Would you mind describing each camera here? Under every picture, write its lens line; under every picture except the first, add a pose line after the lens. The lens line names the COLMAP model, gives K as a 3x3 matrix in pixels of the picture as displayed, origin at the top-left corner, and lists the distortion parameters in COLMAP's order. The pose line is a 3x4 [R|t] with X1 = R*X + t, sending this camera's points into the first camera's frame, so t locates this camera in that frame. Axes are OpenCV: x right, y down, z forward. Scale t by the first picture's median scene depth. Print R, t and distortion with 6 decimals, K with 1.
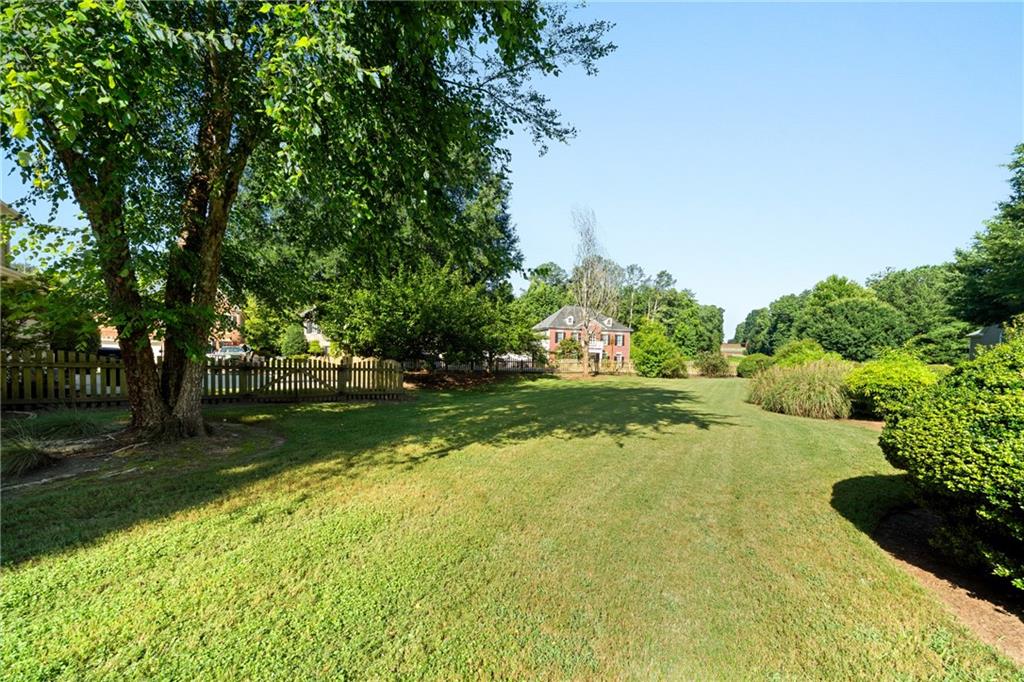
lens RADIAL K [[358.8, 0, 512.7], [0, 358.8, 356.8], [0, 0, 1]] dist [0.000145, 0.000099]
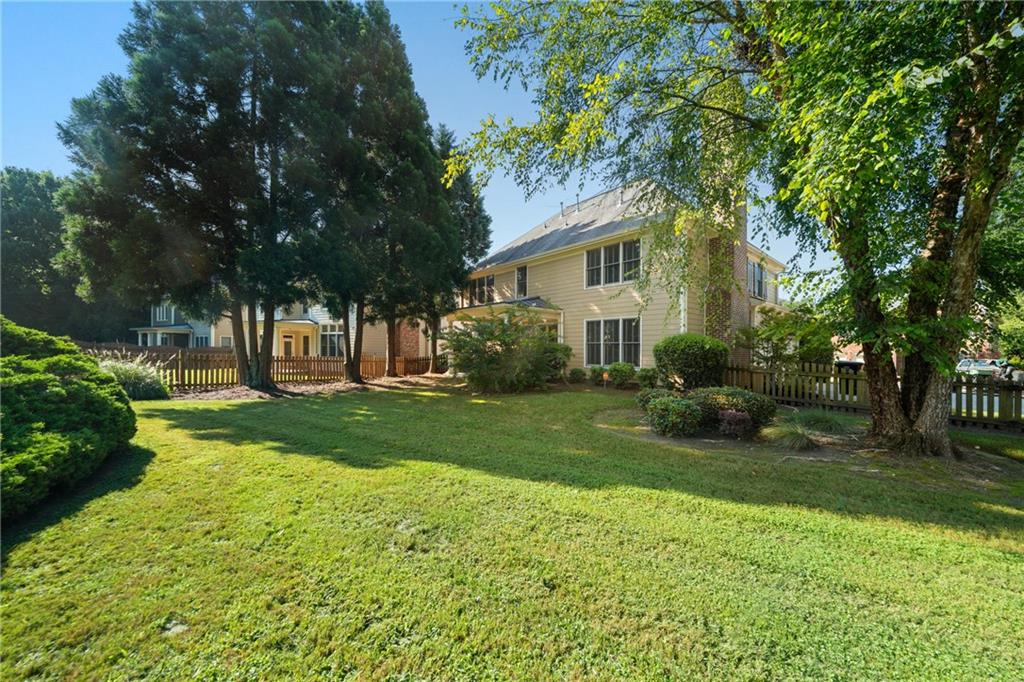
lens RADIAL K [[358.8, 0, 512.7], [0, 358.8, 356.8], [0, 0, 1]] dist [0.000145, 0.000099]
pose [[0.000573, -0.009086, -0.999959, 0.054135], [-0.025845, 0.999625, -0.009098, -0.000598], [0.999666, 0.025849, 0.000338, -0.124057]]
